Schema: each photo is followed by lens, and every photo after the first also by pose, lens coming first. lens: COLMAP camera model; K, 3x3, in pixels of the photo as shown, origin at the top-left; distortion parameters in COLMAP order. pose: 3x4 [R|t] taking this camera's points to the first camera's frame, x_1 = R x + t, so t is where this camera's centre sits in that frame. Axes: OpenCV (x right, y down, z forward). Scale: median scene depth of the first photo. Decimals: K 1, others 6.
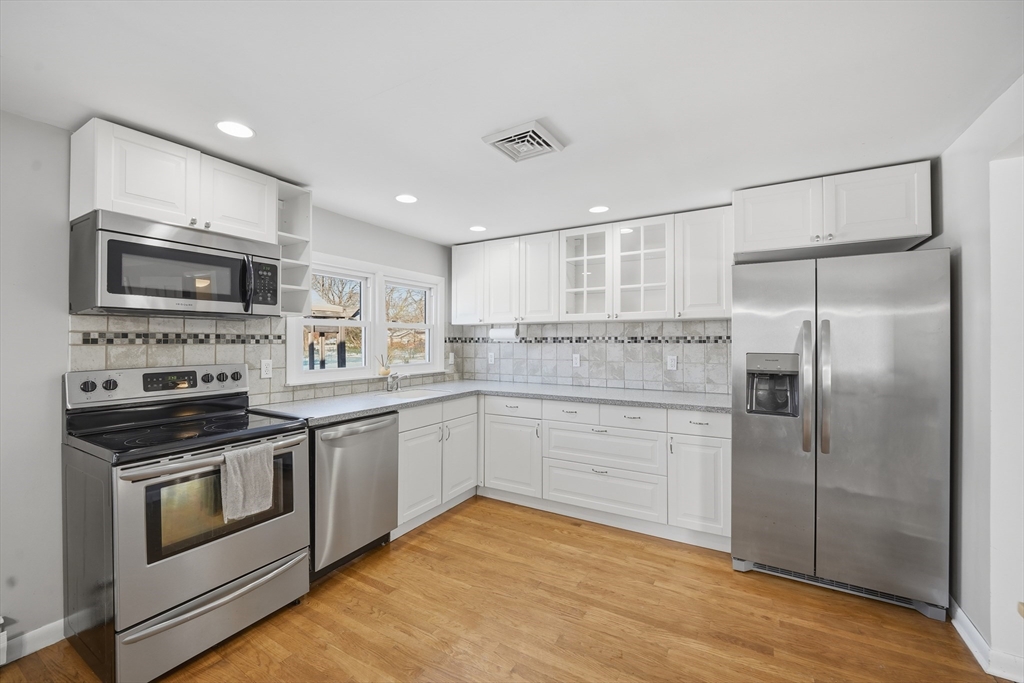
lens RADIAL K [[418.3, 0, 511.6], [0, 418.3, 338.2], [0, 0, 1]] dist [-0.000934, -0.006234]
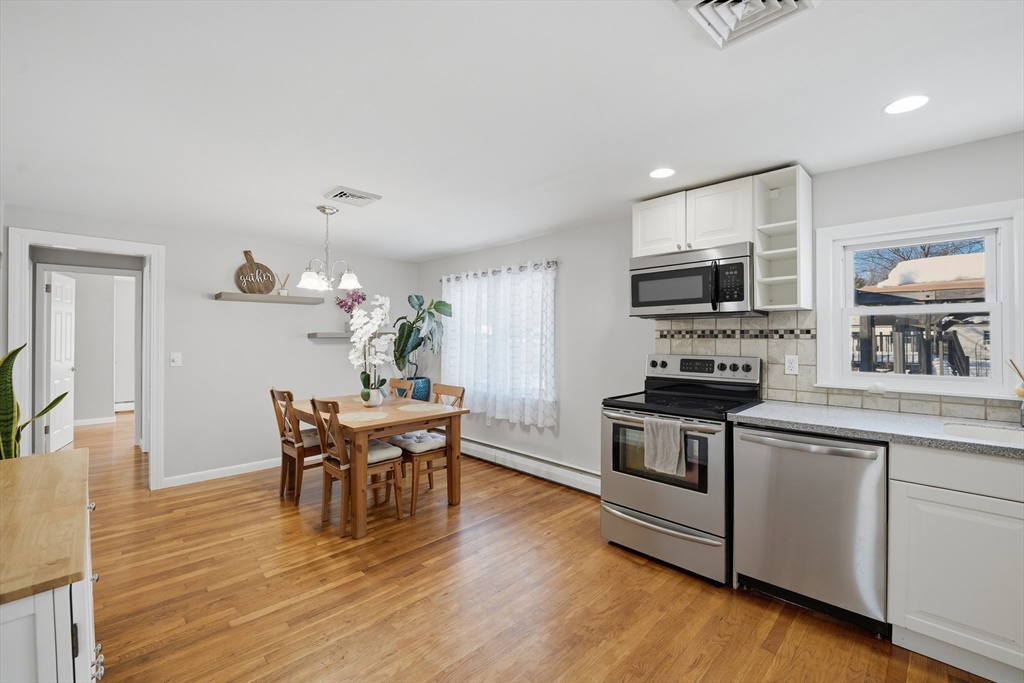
lens RADIAL K [[429.5, 0, 509.1], [0, 429.5, 333.9], [0, 0, 1]] dist [-0.000220, -0.005561]
pose [[-0.263955, -0.007177, -0.964508, 0.585973], [0.006094, 0.999940, -0.009108, 0.007954], [0.964516, -0.008282, -0.263895, 0.691334]]
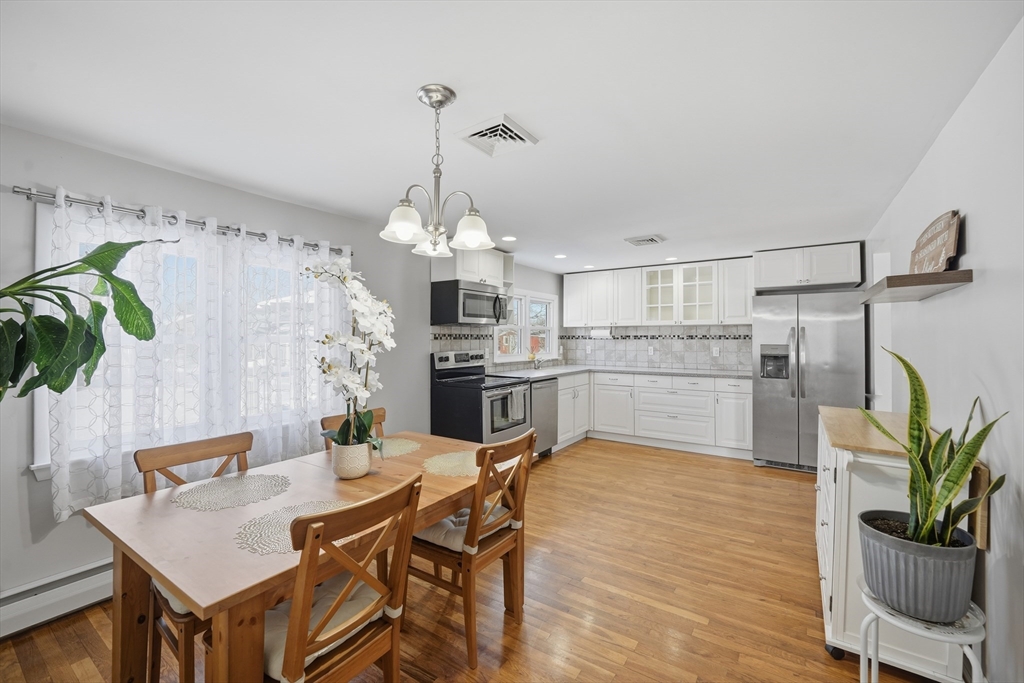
lens RADIAL K [[426.6, 0, 513.1], [0, 426.6, 330.6], [0, 0, 1]] dist [-0.000401, -0.006032]
pose [[0.998331, -0.000574, -0.057746, -0.400700], [-0.000011, 0.999949, -0.010125, -0.007100], [0.057749, 0.010109, 0.998280, -0.905177]]
